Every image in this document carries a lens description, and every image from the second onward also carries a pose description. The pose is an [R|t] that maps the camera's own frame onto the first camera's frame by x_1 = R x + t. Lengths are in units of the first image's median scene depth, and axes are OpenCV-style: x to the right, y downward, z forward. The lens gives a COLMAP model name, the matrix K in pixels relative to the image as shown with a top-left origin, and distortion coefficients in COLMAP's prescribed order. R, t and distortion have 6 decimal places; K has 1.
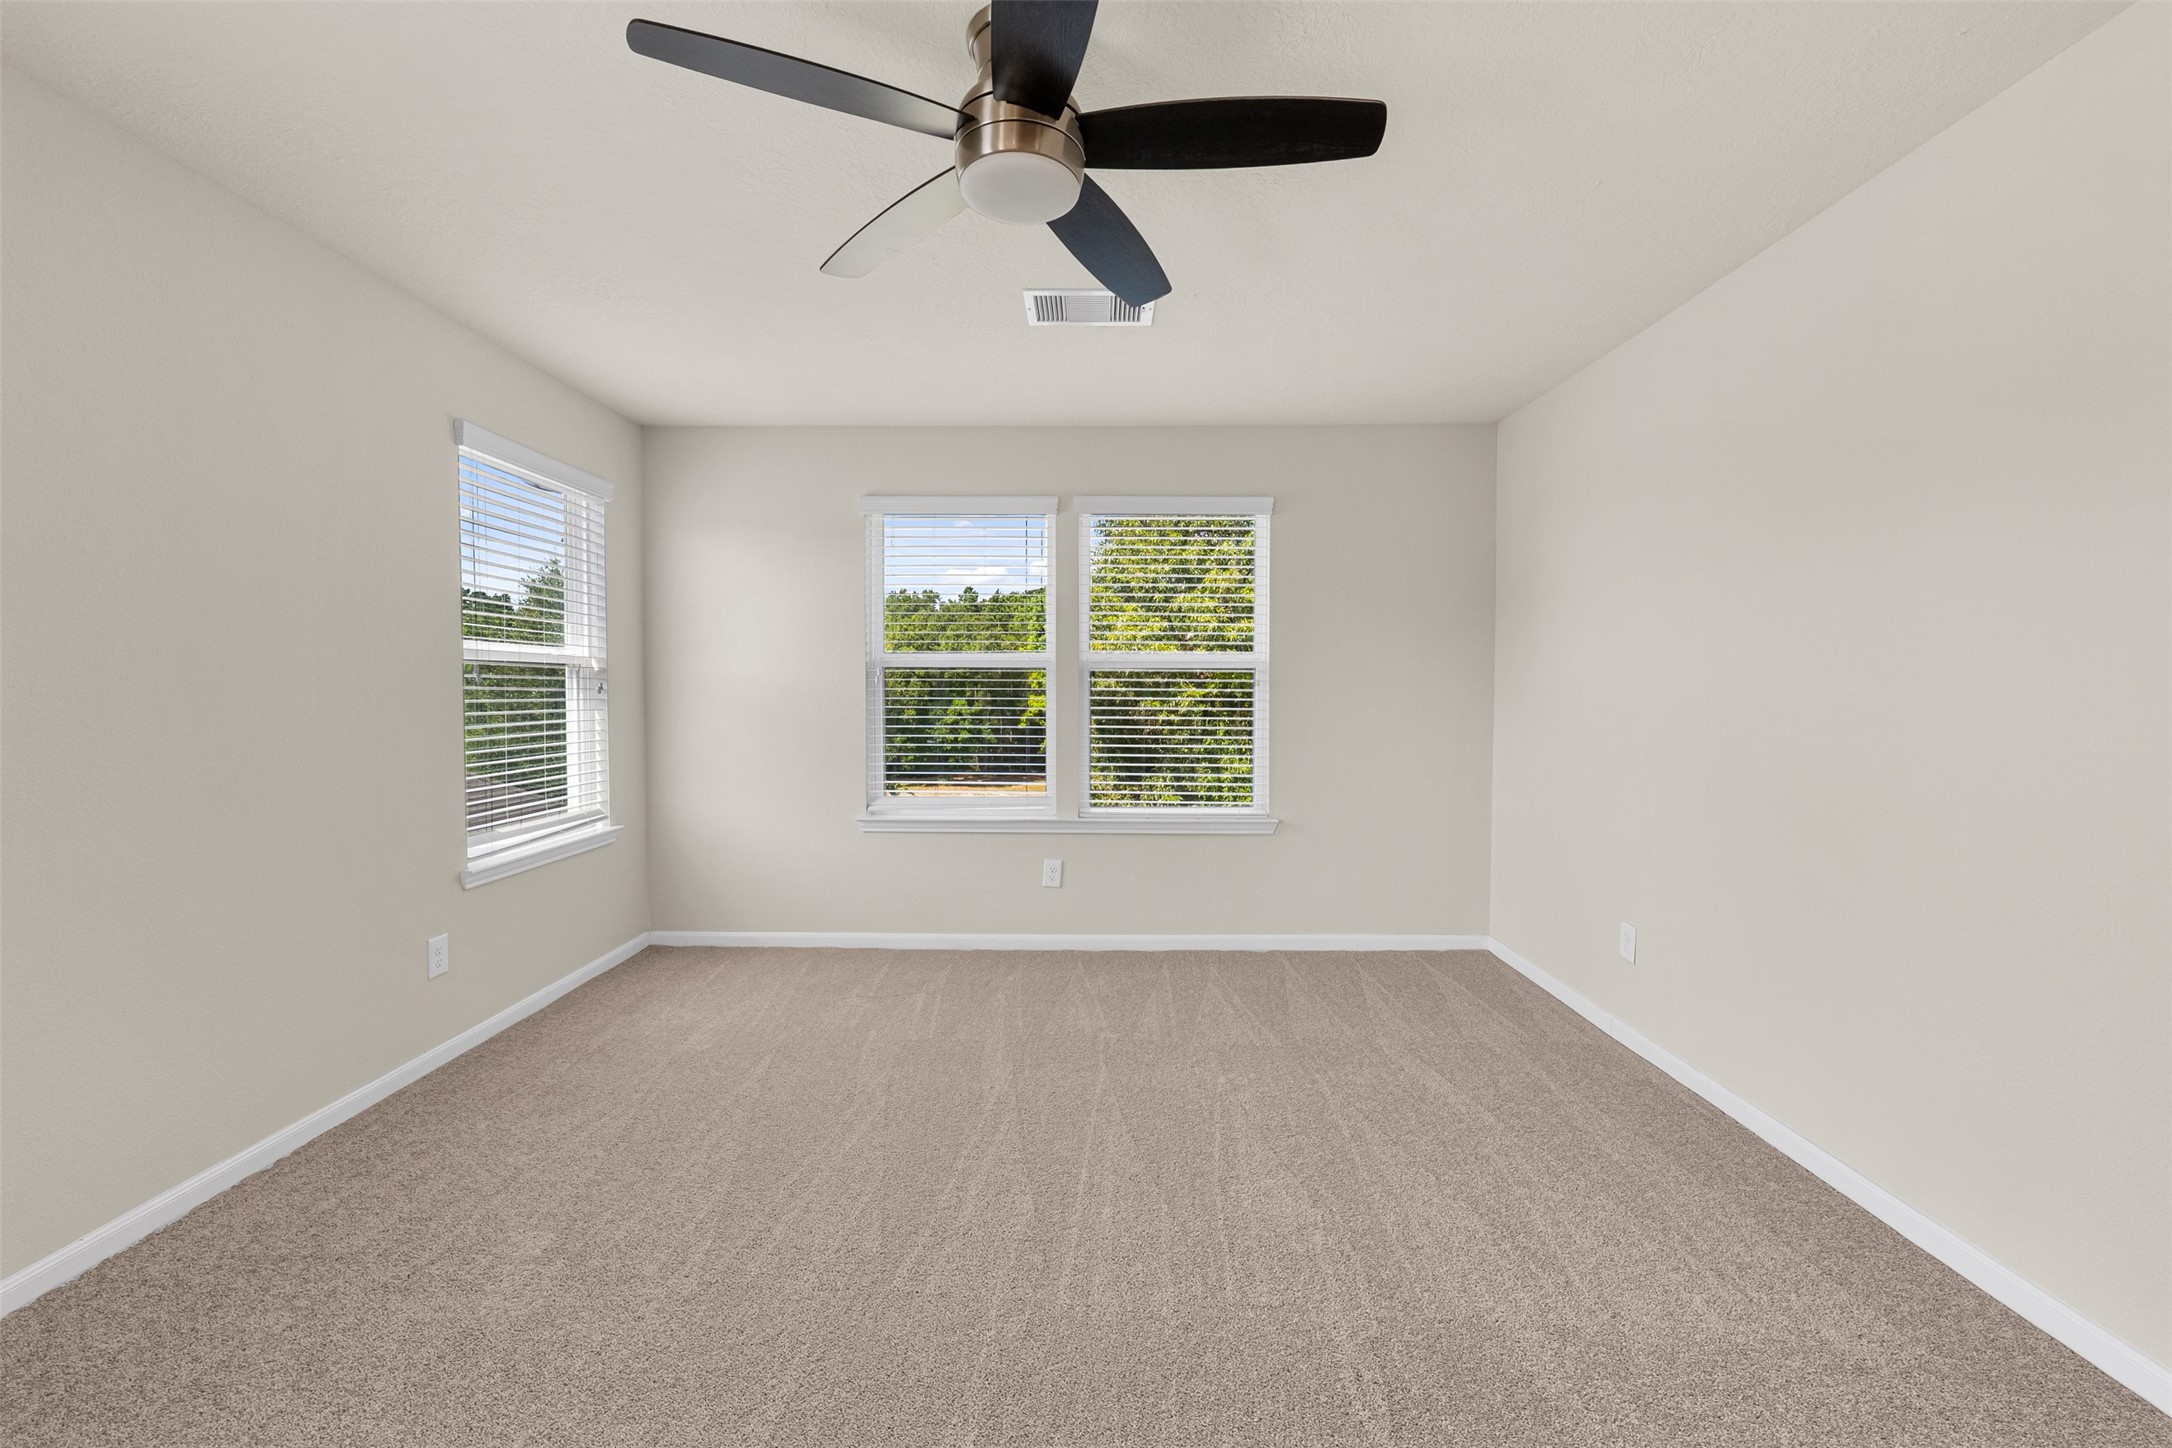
lens RADIAL K [[891.8, 0, 1088.7], [0, 891.8, 716.7], [0, 0, 1]] dist [-0.008334, -0.000346]
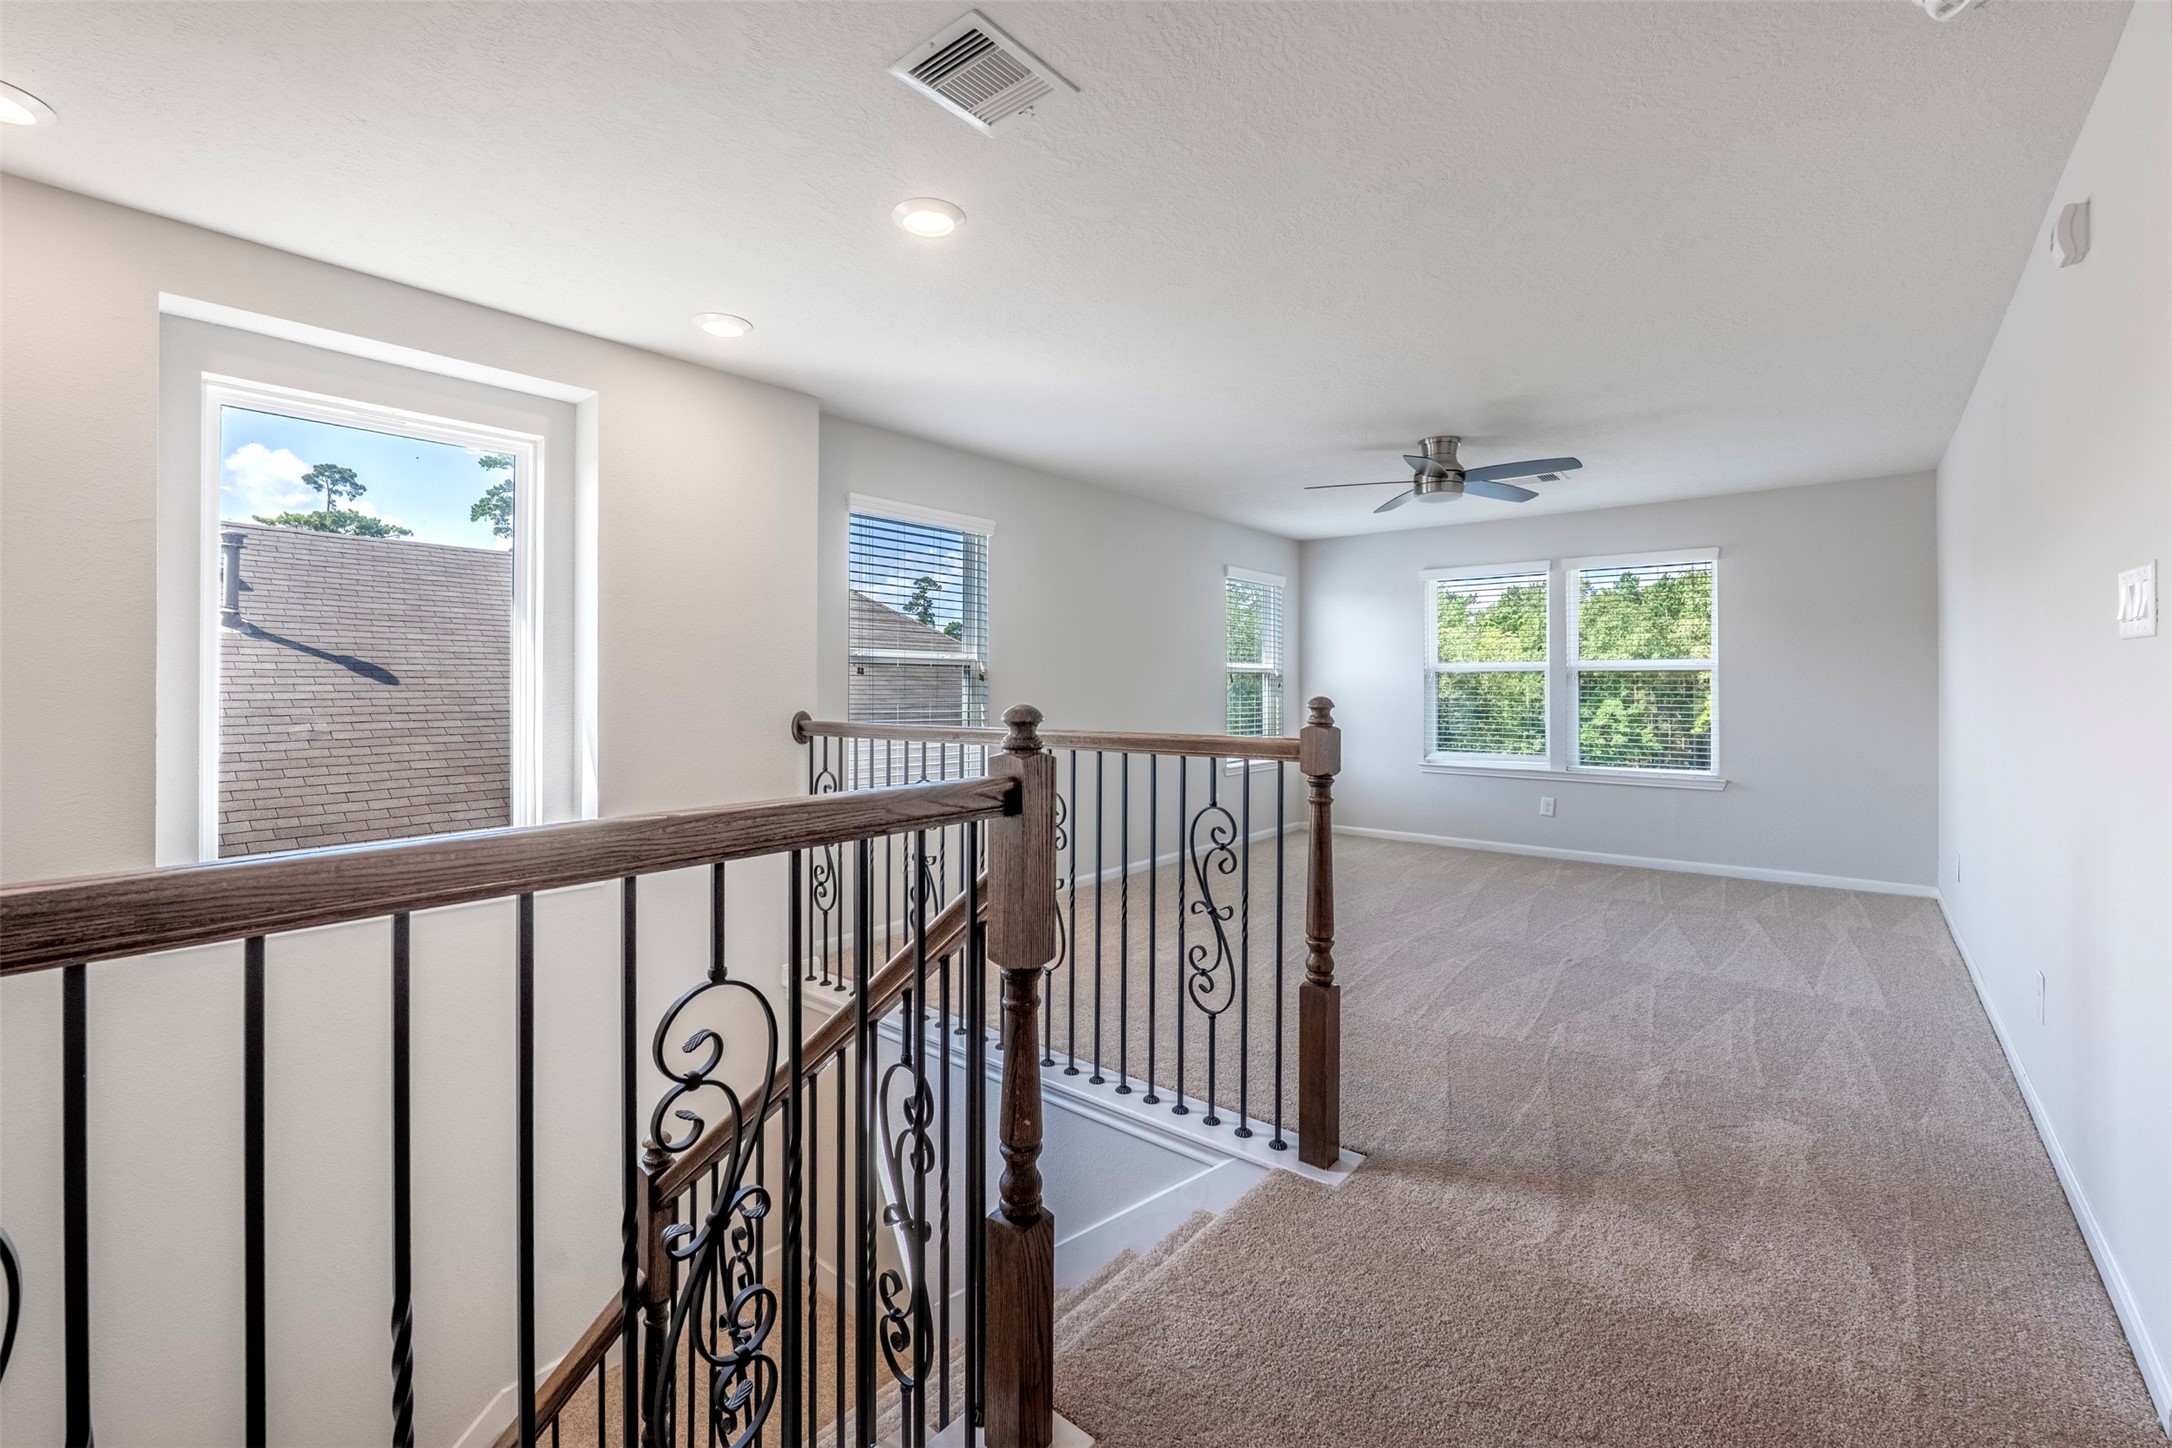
lens RADIAL K [[891.8, 0, 1088.7], [0, 891.8, 716.7], [0, 0, 1]] dist [-0.008334, -0.000346]
pose [[0.775359, 0.020739, -0.631180, 0.305218], [-0.020194, 0.999764, 0.008043, 0.026390], [0.631198, 0.006510, 0.775595, -0.657513]]
